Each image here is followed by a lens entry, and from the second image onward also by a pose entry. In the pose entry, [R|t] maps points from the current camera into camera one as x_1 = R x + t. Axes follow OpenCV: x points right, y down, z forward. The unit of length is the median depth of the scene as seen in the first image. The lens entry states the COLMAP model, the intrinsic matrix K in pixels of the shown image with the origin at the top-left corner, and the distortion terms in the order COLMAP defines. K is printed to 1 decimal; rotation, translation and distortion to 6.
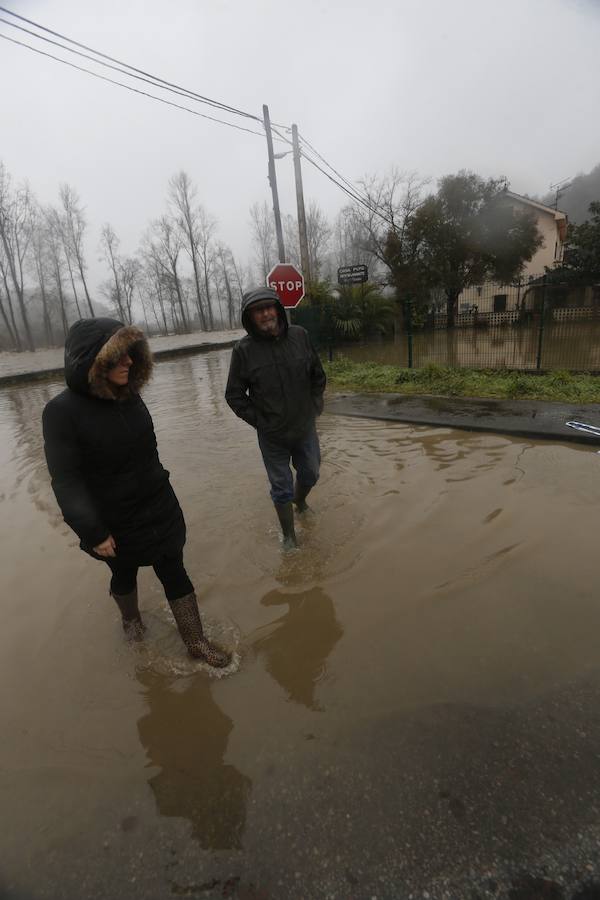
lens RADIAL K [[406.0, 0, 298.4], [0, 406.0, 455.7], [0, 0, 1]] dist [-0.066011, 0.025053]
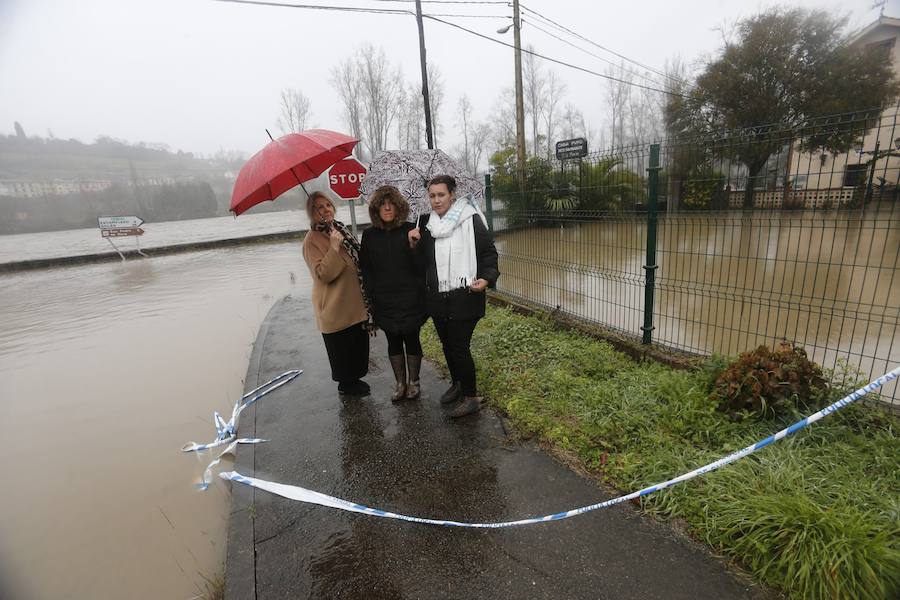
lens RADIAL K [[406.0, 0, 457.3], [0, 406.0, 302.7], [0, 0, 1]] dist [-0.066011, 0.025053]
pose [[0.891947, 0.142147, -0.429213, 0.265315], [-0.155021, 0.987898, 0.005025, -0.058670], [0.424733, 0.062055, 0.903189, 0.077452]]
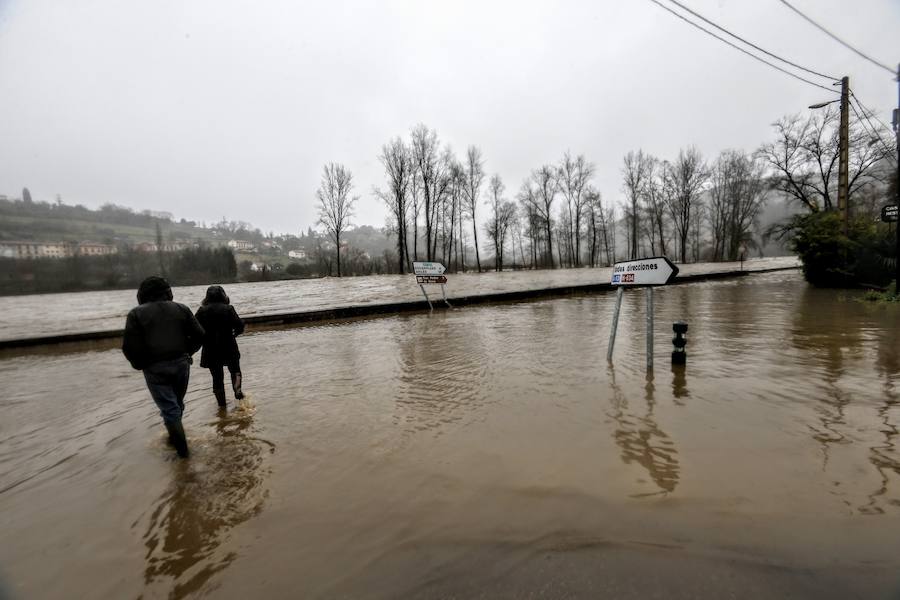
lens RADIAL K [[406.0, 0, 454.5], [0, 406.0, 300.6], [0, 0, 1]] dist [-0.066011, 0.025053]
pose [[0.909217, 0.074869, -0.409534, -0.351587], [-0.162770, 0.969324, -0.184163, 0.074908], [0.383183, 0.234104, 0.893513, -0.135701]]
